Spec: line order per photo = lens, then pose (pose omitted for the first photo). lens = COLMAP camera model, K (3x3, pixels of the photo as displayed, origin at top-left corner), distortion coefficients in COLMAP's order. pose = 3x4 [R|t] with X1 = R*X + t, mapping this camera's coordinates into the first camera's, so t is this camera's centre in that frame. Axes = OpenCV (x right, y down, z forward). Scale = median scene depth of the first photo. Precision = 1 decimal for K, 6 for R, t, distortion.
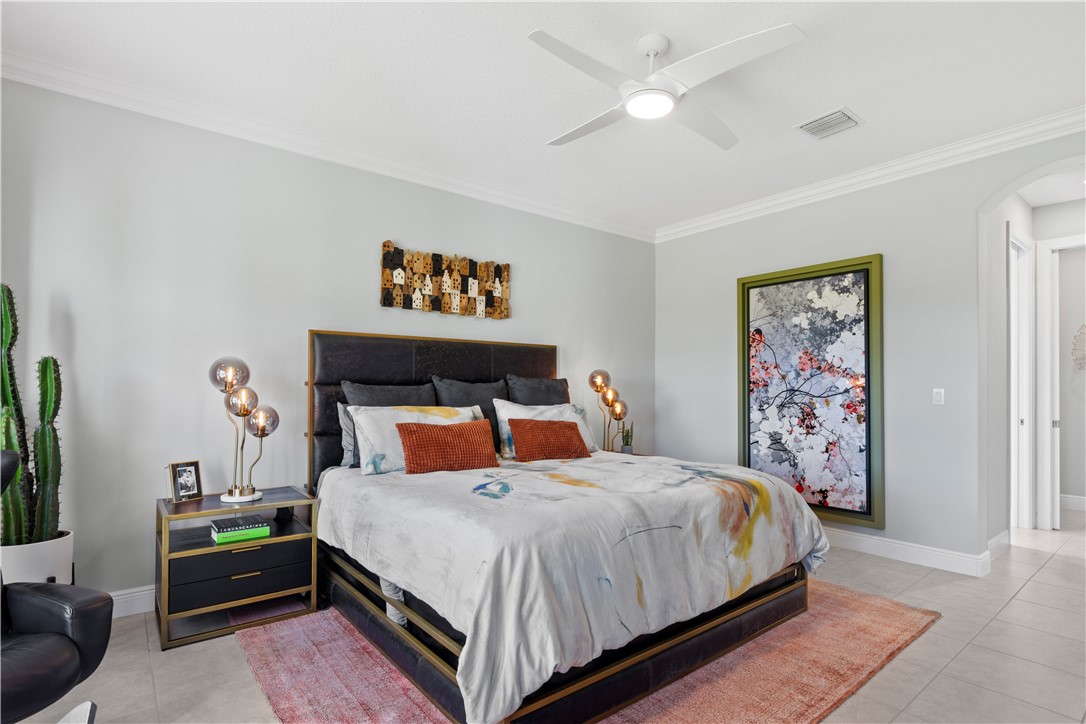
lens RADIAL K [[539.9, 0, 529.1], [0, 539.9, 379.1], [0, 0, 1]] dist [-0.005028, 0.000351]
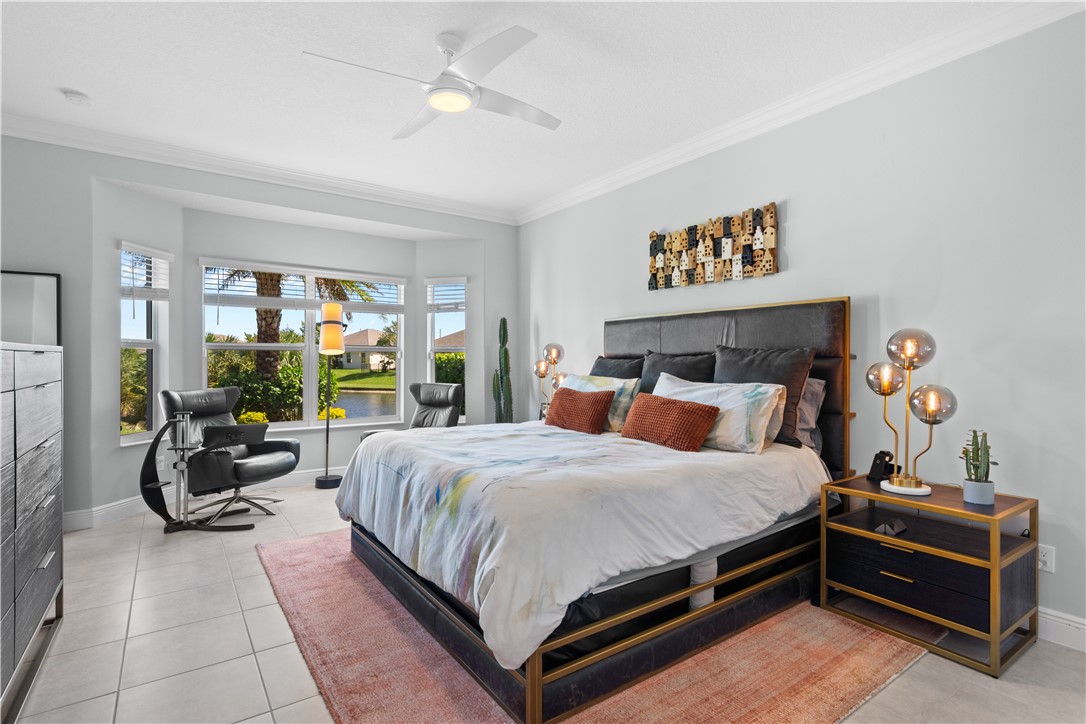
lens RADIAL K [[526.3, 0, 537.8], [0, 526.3, 360.6], [0, 0, 1]] dist [-0.002924, 0.002499]
pose [[-0.041869, -0.014337, -0.999020, 0.788710], [-0.004033, 0.999891, -0.014181, 0.028058], [0.999115, 0.003435, -0.041922, 0.752899]]
